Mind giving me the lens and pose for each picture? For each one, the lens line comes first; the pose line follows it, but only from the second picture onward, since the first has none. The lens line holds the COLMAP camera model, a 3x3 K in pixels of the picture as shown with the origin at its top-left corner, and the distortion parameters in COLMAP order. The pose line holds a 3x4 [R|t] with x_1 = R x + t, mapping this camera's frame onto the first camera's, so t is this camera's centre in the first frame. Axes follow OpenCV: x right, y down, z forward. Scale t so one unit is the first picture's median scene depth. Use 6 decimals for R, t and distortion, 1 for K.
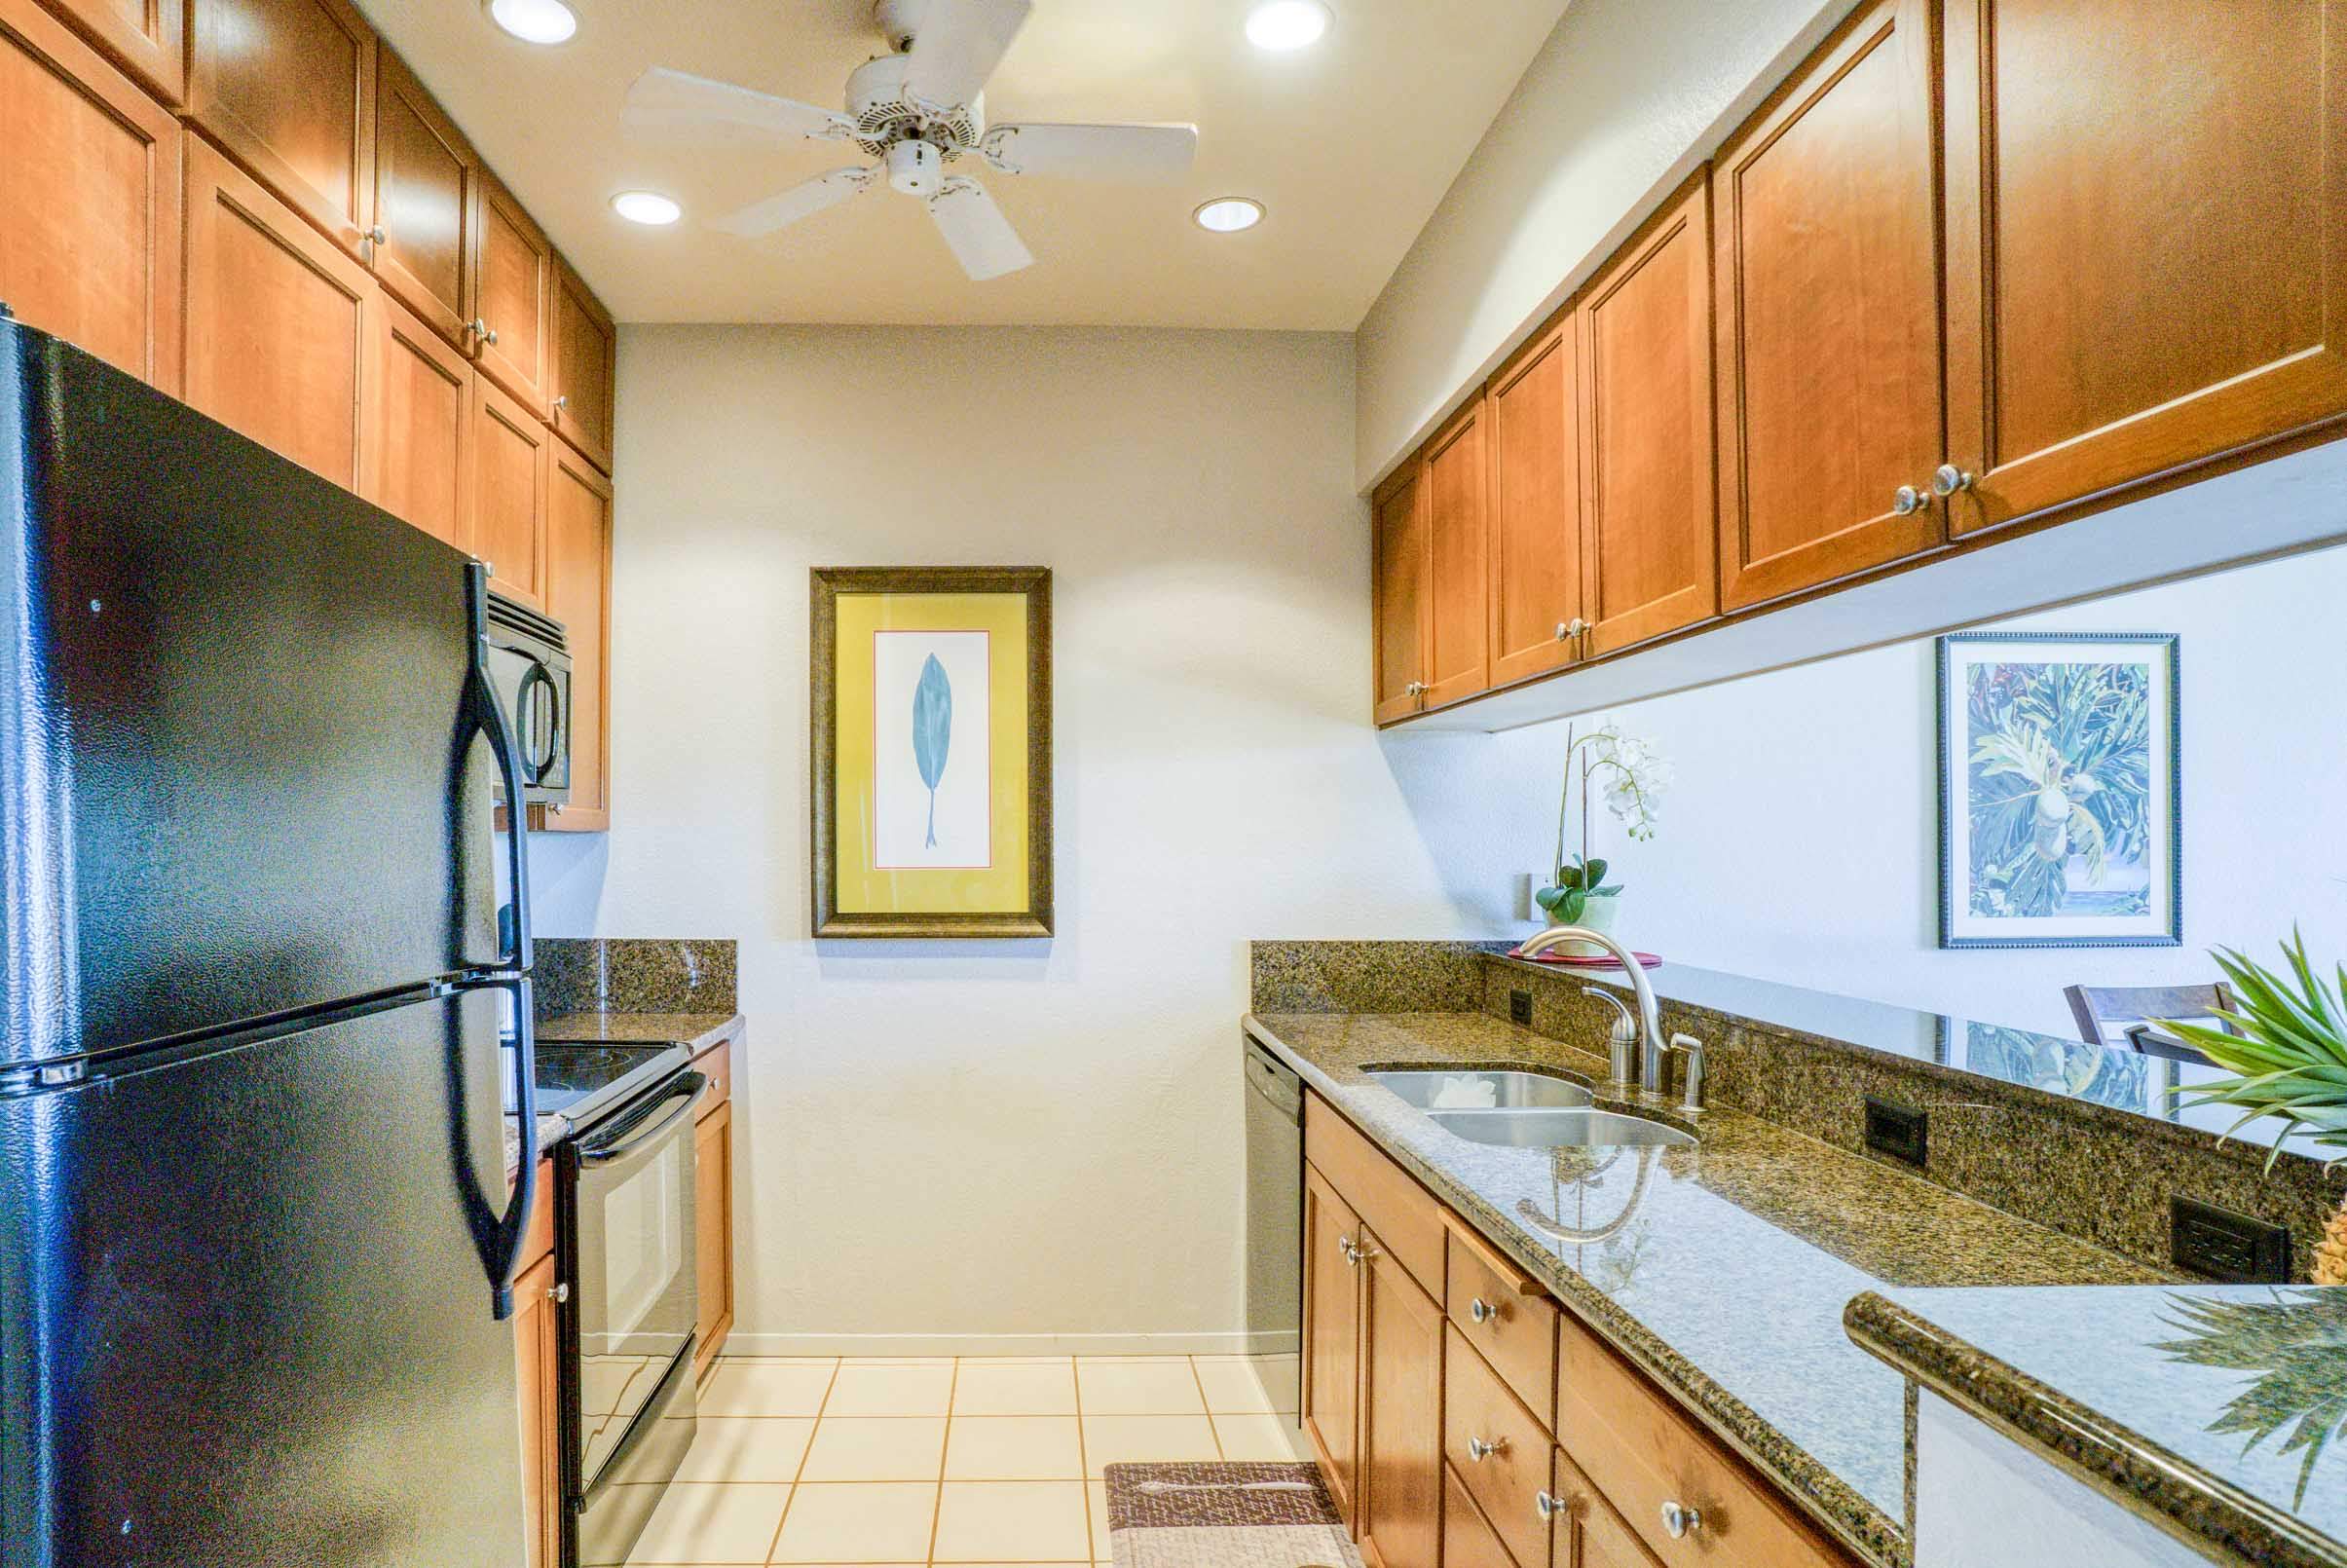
lens RADIAL K [[1274.7, 0, 1095.6], [0, 1274.7, 835.0], [0, 0, 1]] dist [-0.086040, 0.034164]
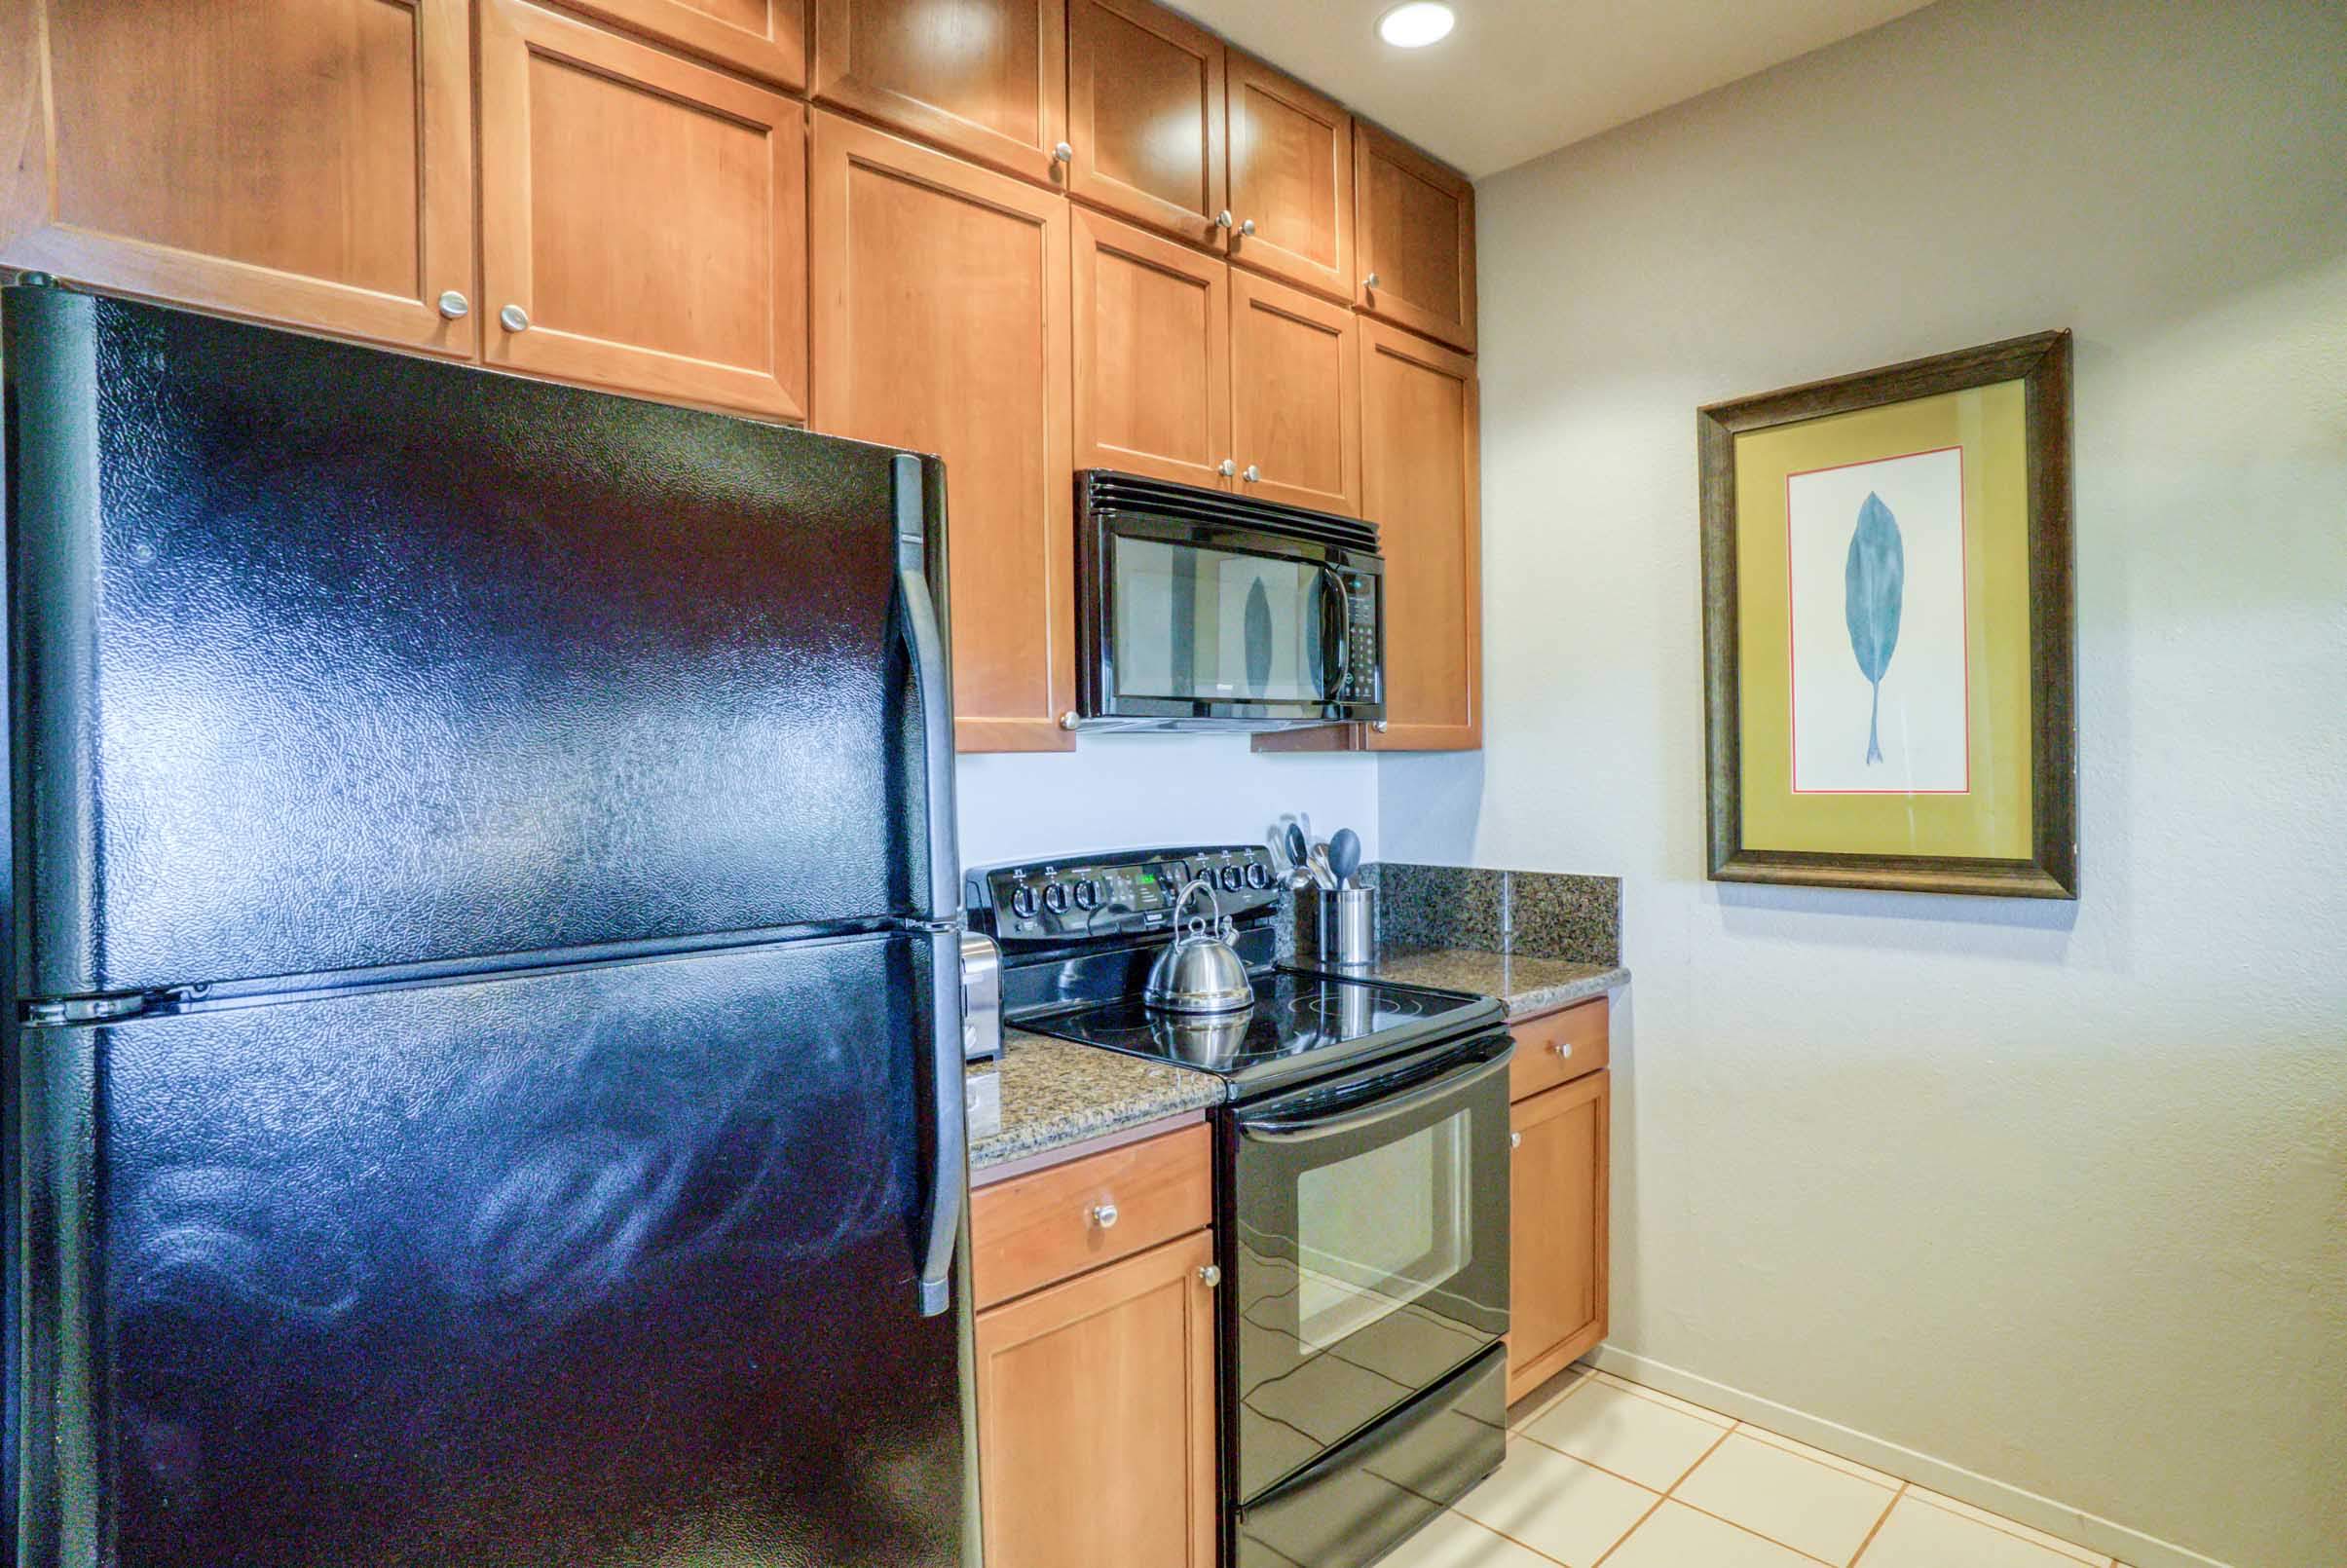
lens RADIAL K [[1251.3, 0, 1143.8], [0, 1251.3, 782.8], [0, 0, 1]] dist [-0.082904, 0.045763]
pose [[0.648209, 0.001859, -0.761461, 0.129364], [0.015868, 0.999747, 0.015948, 0.003066], [0.761297, -0.022420, 0.648015, 0.240480]]
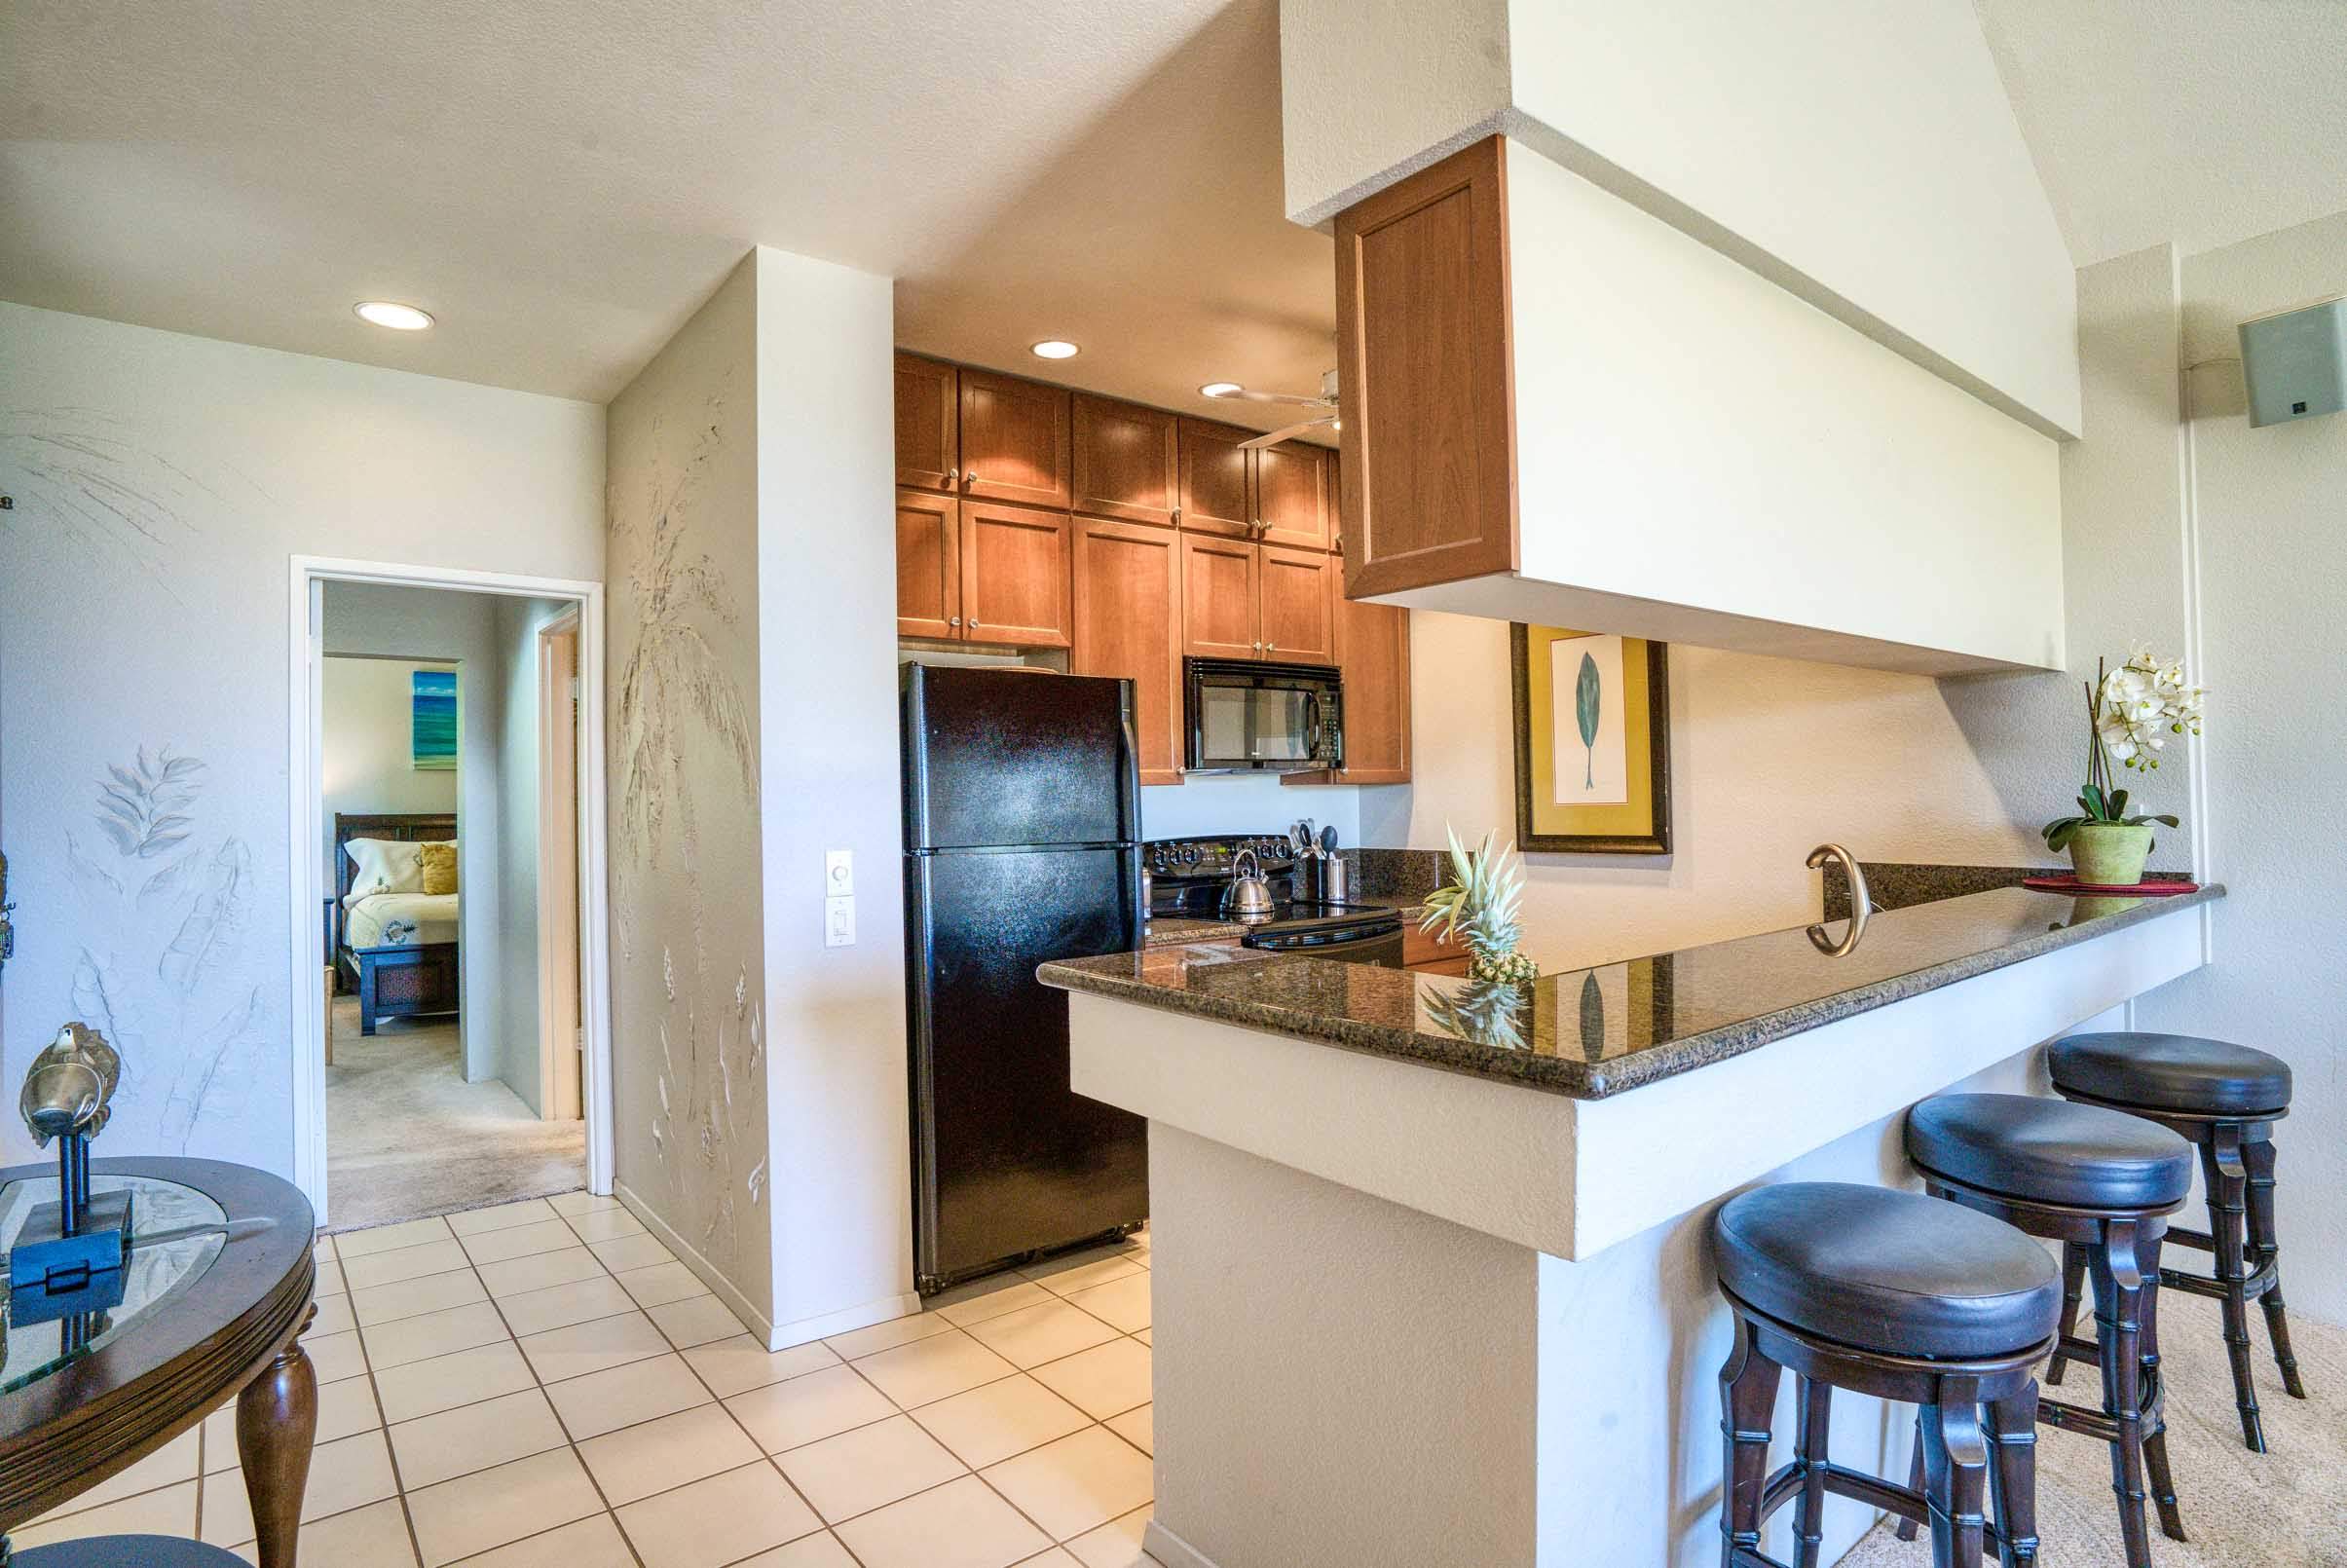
lens RADIAL K [[1251.3, 0, 1143.8], [0, 1251.3, 782.8], [0, 0, 1]] dist [-0.082904, 0.045763]
pose [[0.576189, -0.019932, -0.817073, 0.713104], [0.017904, 0.999771, -0.011764, 0.009675], [0.817120, -0.007851, 0.576414, -0.196917]]
